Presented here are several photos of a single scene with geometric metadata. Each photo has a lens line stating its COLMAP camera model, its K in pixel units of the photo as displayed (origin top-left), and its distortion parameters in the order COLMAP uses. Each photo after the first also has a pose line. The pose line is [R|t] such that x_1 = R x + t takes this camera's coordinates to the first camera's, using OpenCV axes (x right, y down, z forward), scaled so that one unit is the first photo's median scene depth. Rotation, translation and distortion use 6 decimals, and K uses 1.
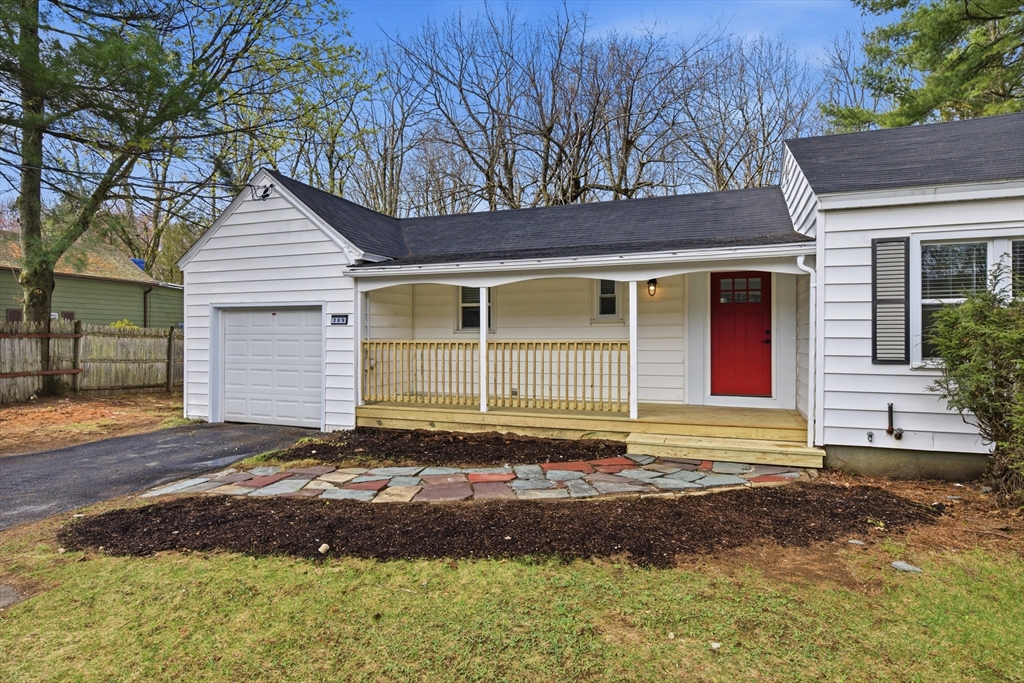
lens RADIAL K [[564.8, 0, 513.8], [0, 564.8, 342.4], [0, 0, 1]] dist [0.009084, 0.000004]
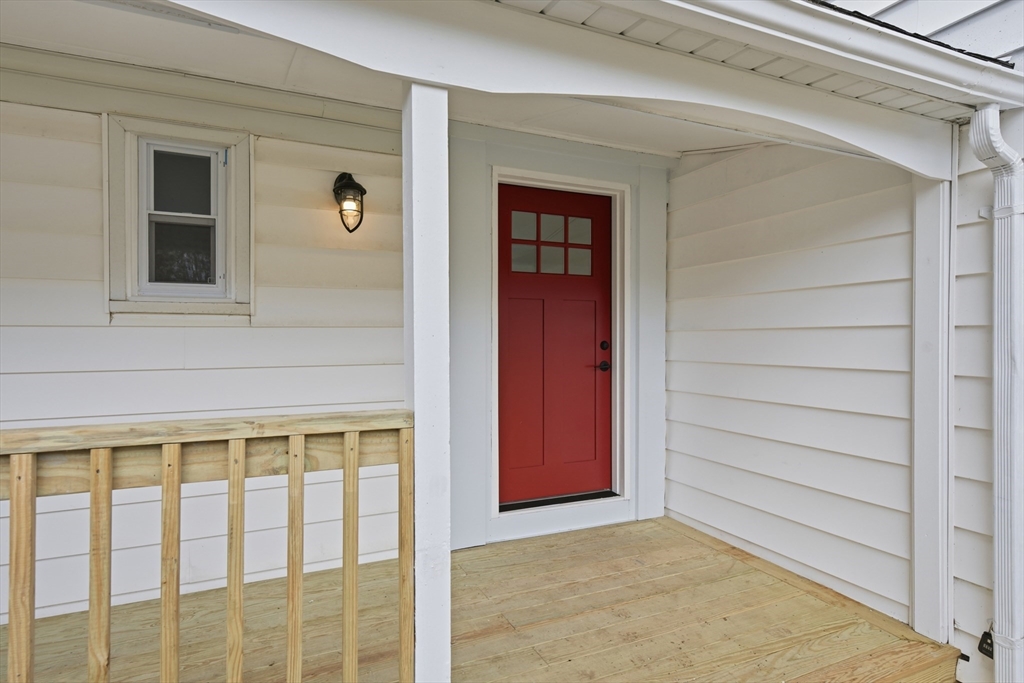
lens RADIAL K [[564.8, 0, 513.2], [0, 564.8, 338.9], [0, 0, 1]] dist [0.009084, 0.000004]
pose [[0.696576, -0.000952, 0.717482, 0.084518], [0.005379, 0.999978, -0.003896, -0.021282], [-0.717463, 0.006573, 0.696566, 0.742993]]
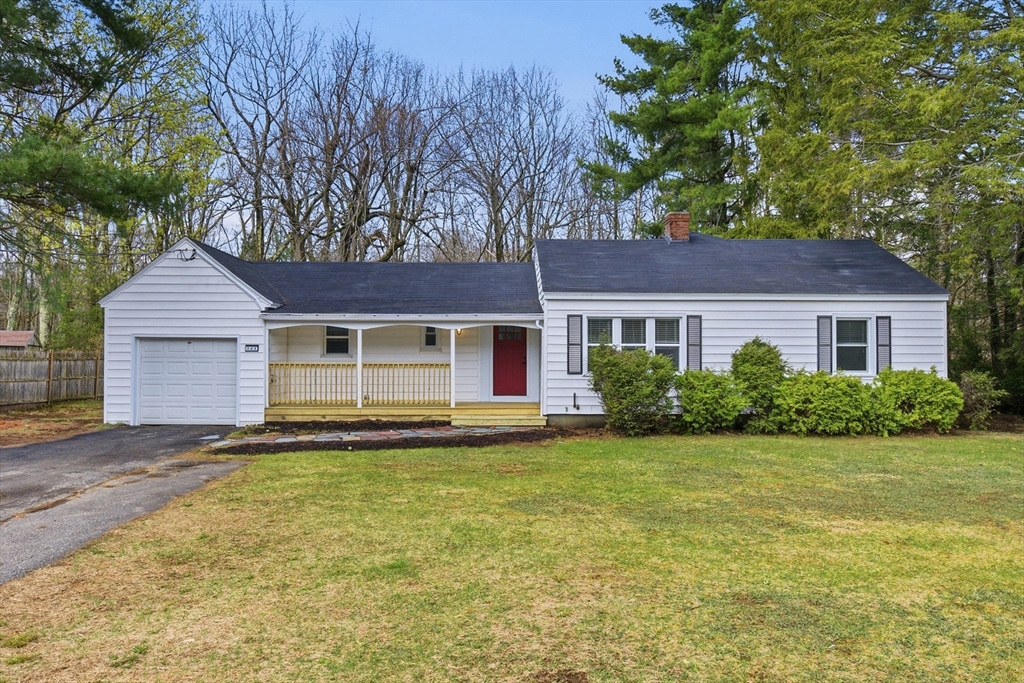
lens RADIAL K [[750.4, 0, 511.8], [0, 750.4, 343.3], [0, 0, 1]] dist [-0.008854, -0.001076]
pose [[0.930380, 0.008288, 0.366503, -0.415279], [0.000087, 0.999739, -0.022830, -0.009332], [-0.366597, 0.021273, 0.930137, -1.086474]]
